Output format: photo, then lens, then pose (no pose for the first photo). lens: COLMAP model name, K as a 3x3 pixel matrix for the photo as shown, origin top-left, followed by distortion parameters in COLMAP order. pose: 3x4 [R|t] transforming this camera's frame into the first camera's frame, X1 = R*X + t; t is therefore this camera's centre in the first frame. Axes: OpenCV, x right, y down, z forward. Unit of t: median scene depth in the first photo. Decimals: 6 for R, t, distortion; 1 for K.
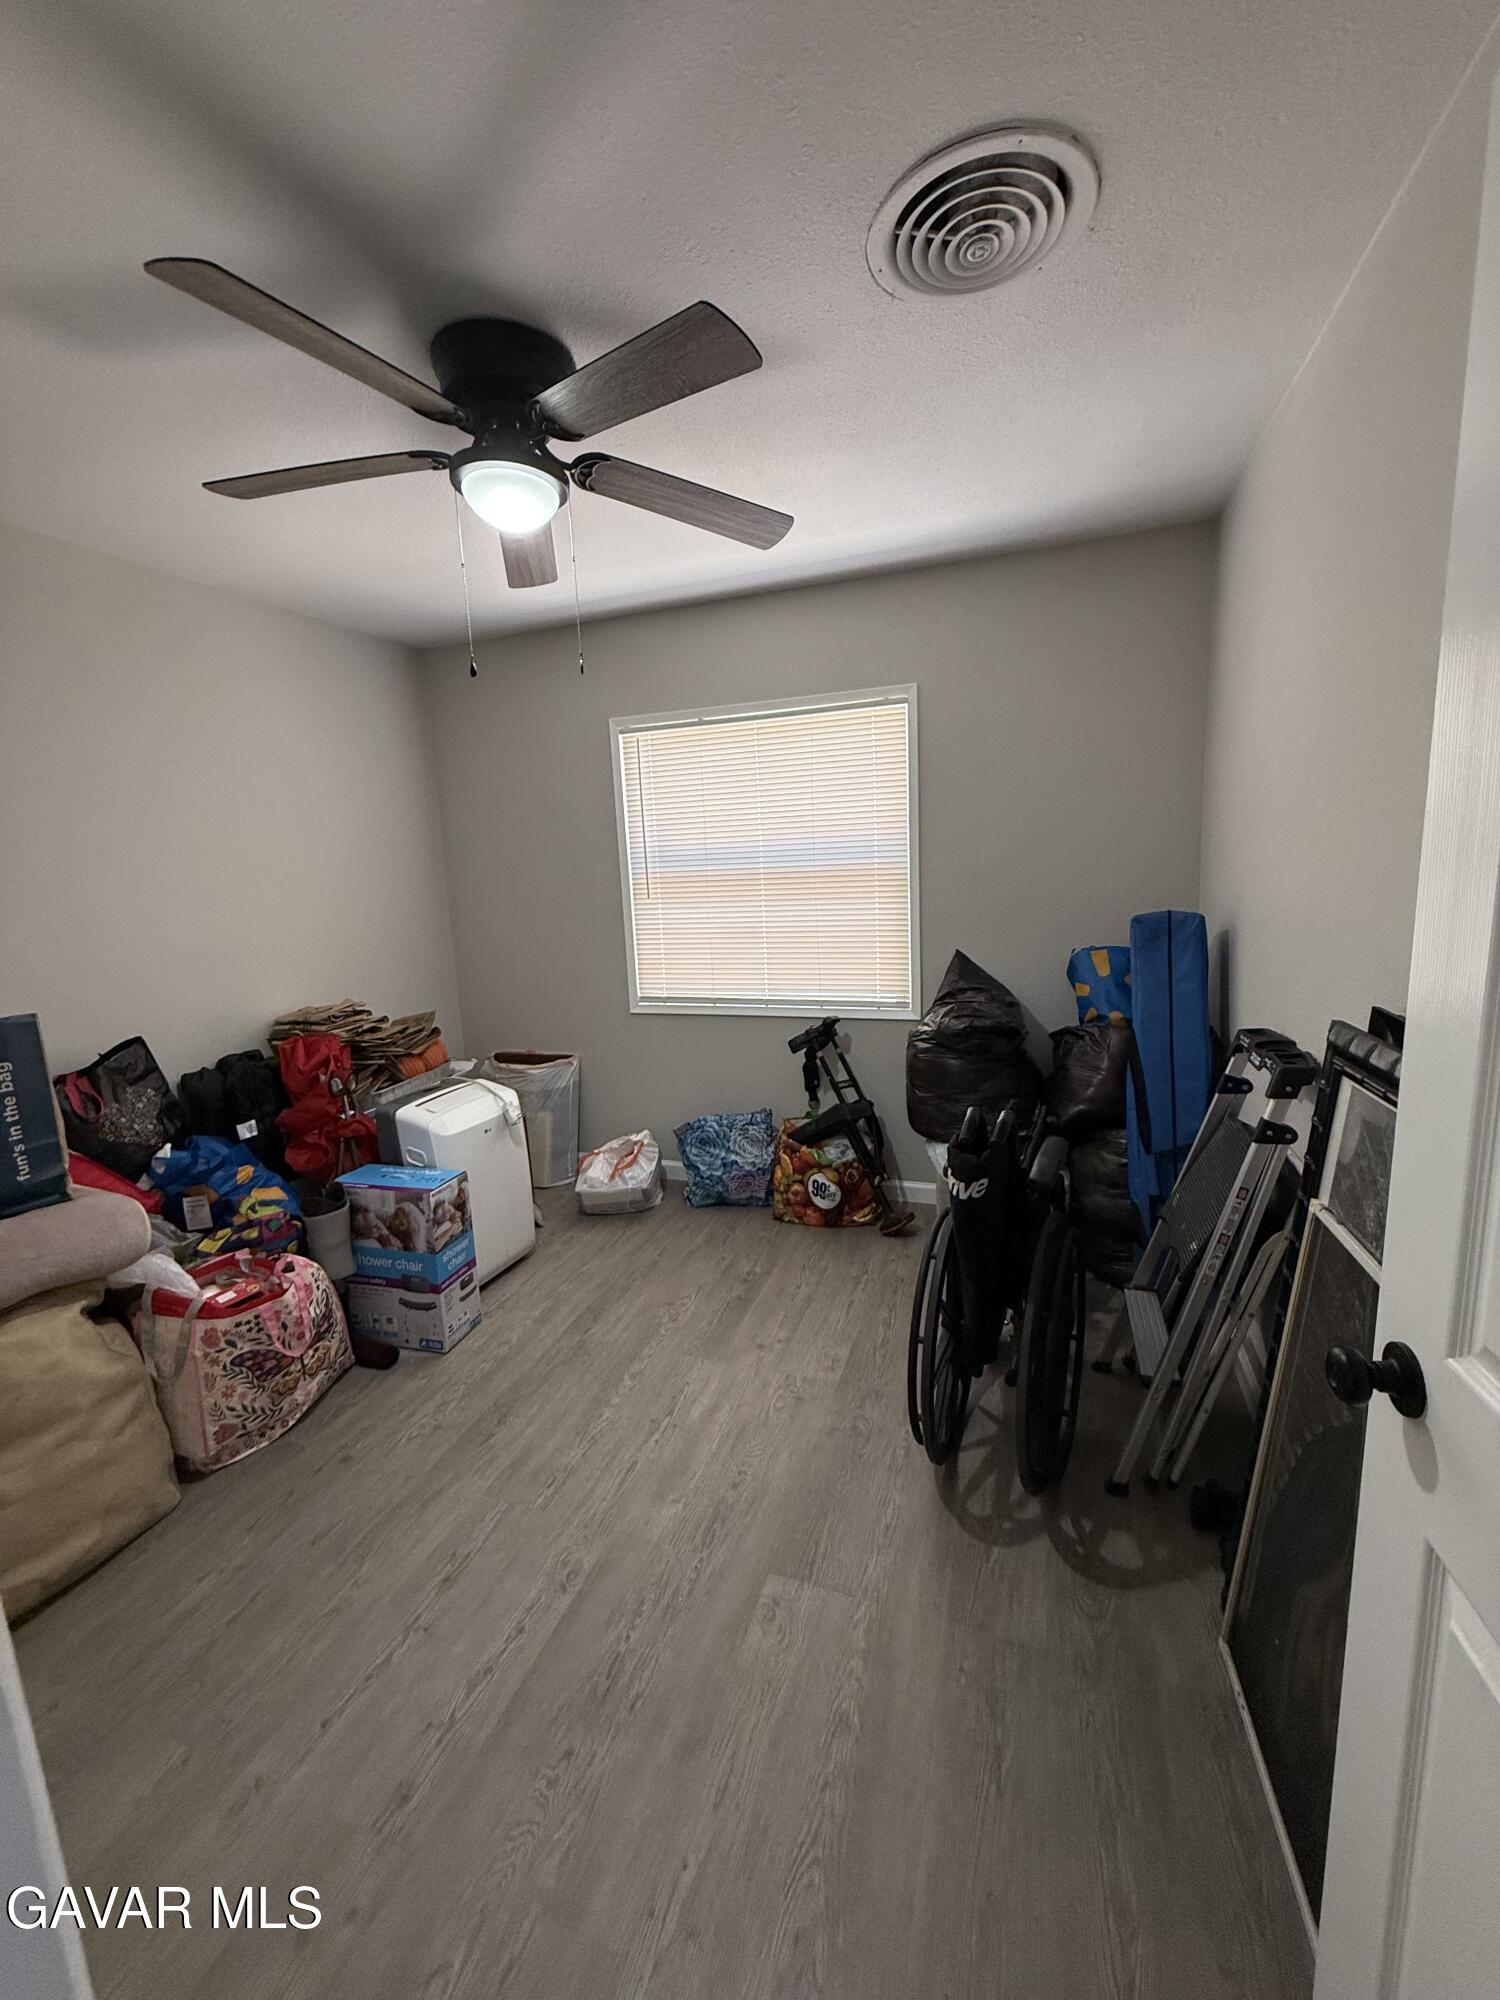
lens RADIAL K [[794.1, 0, 751.9], [0, 794.1, 996.1], [0, 0, 1]] dist [-0.001122, 0.000100]
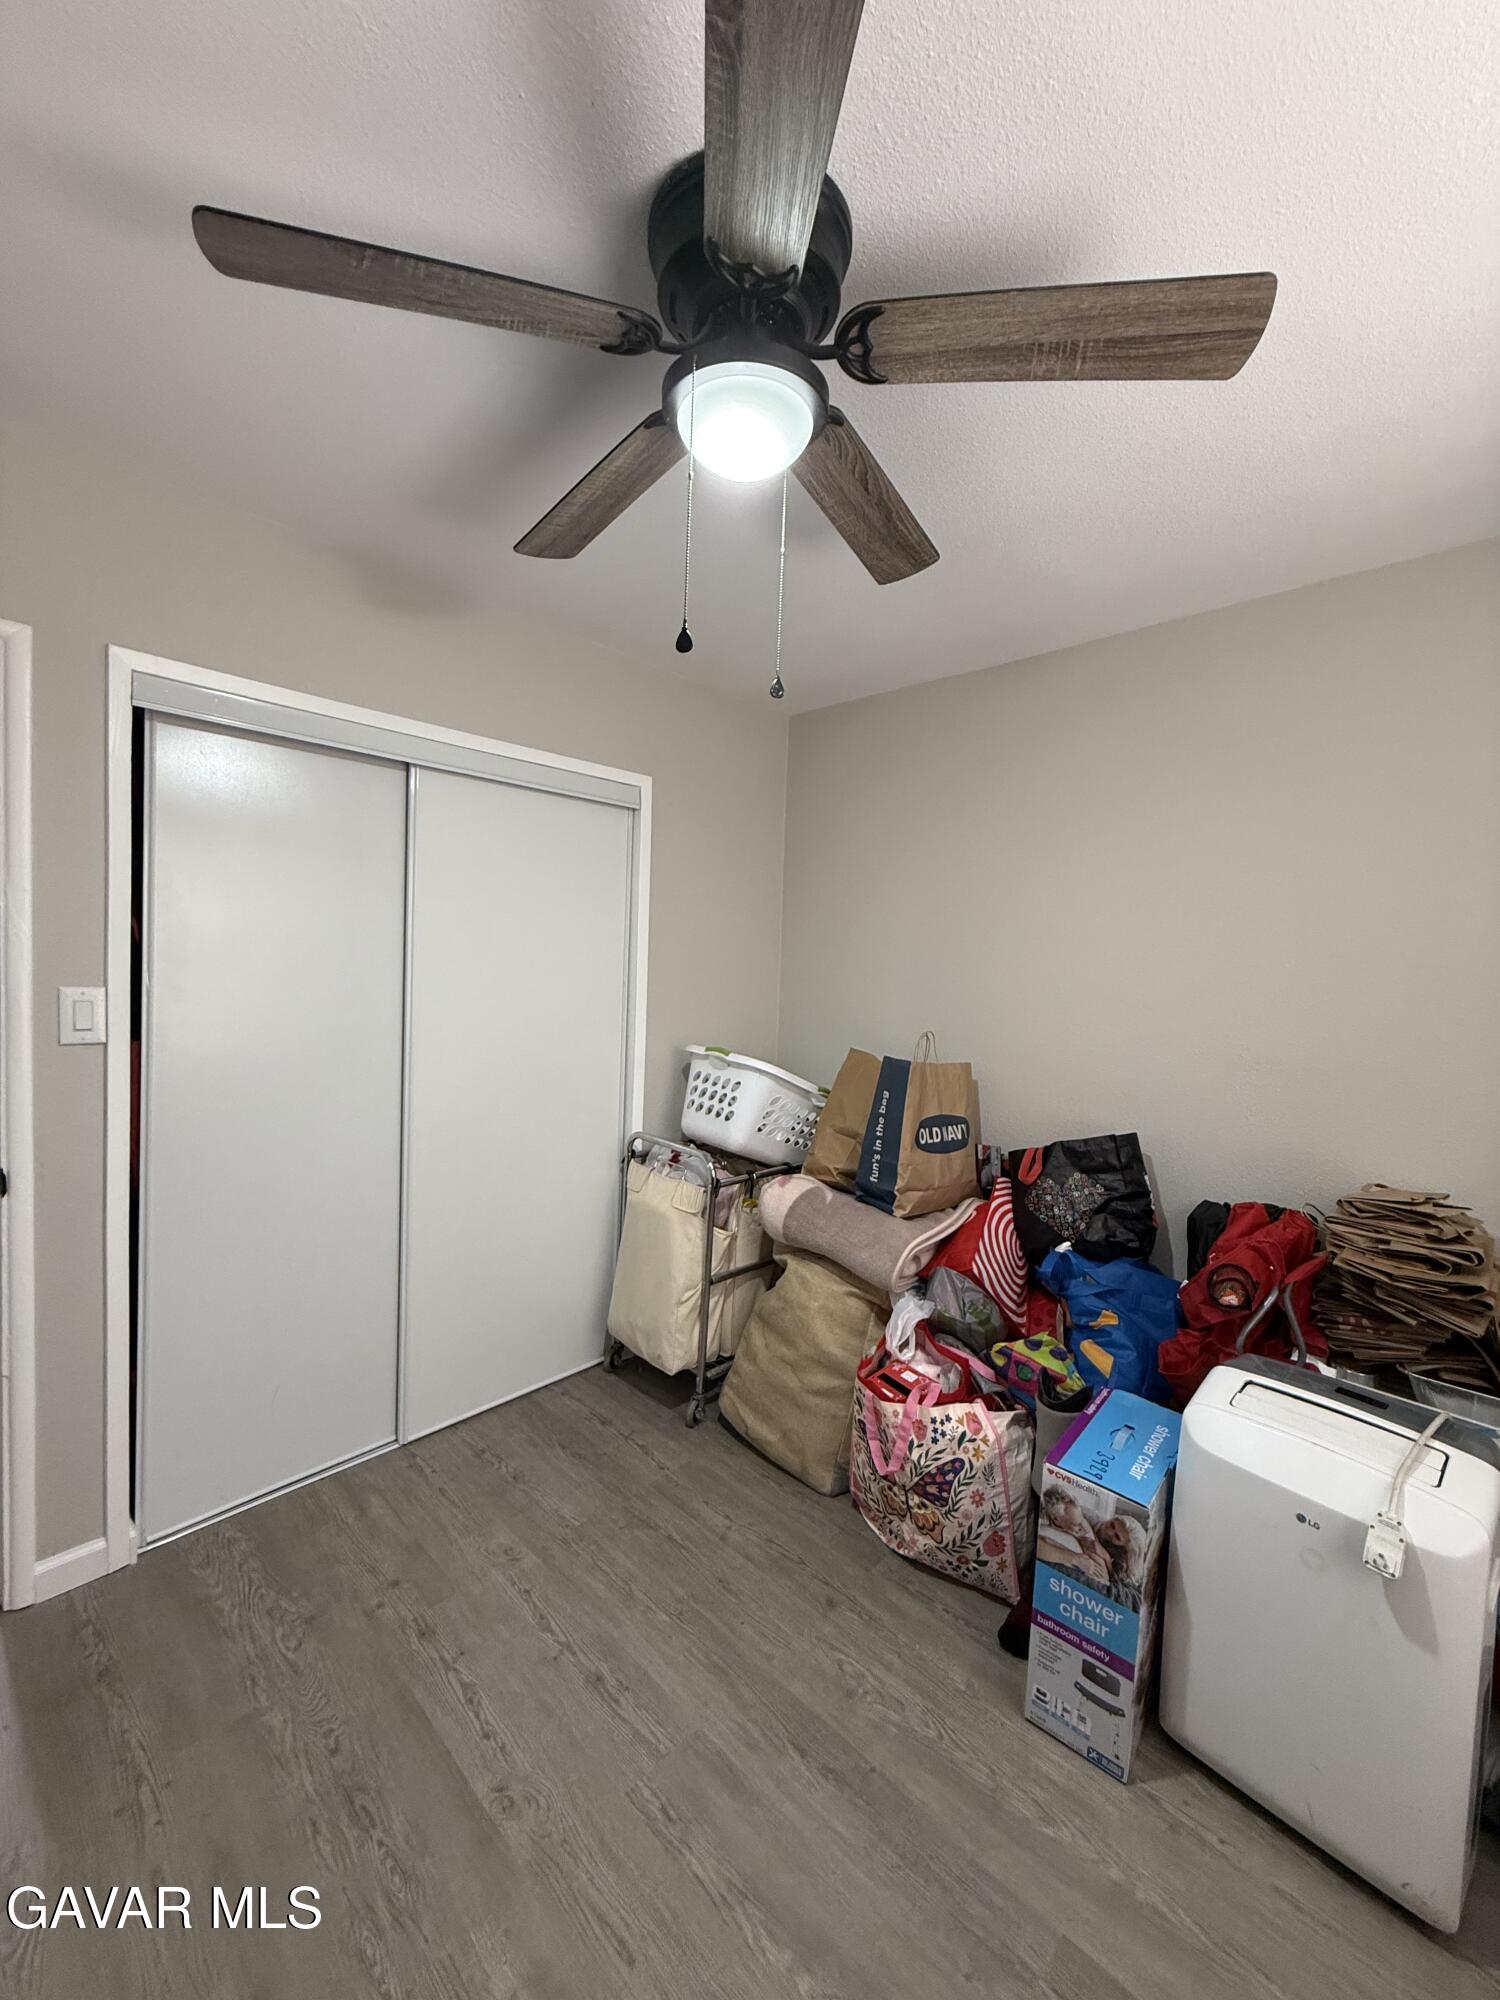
lens RADIAL K [[794.1, 0, 751.7], [0, 794.1, 1000.1], [0, 0, 1]] dist [-0.001122, 0.000100]
pose [[-0.421030, 0.072869, -0.904115, 0.272442], [-0.172433, 0.972160, 0.158653, -0.194272], [0.890506, 0.222697, -0.396744, 1.078330]]
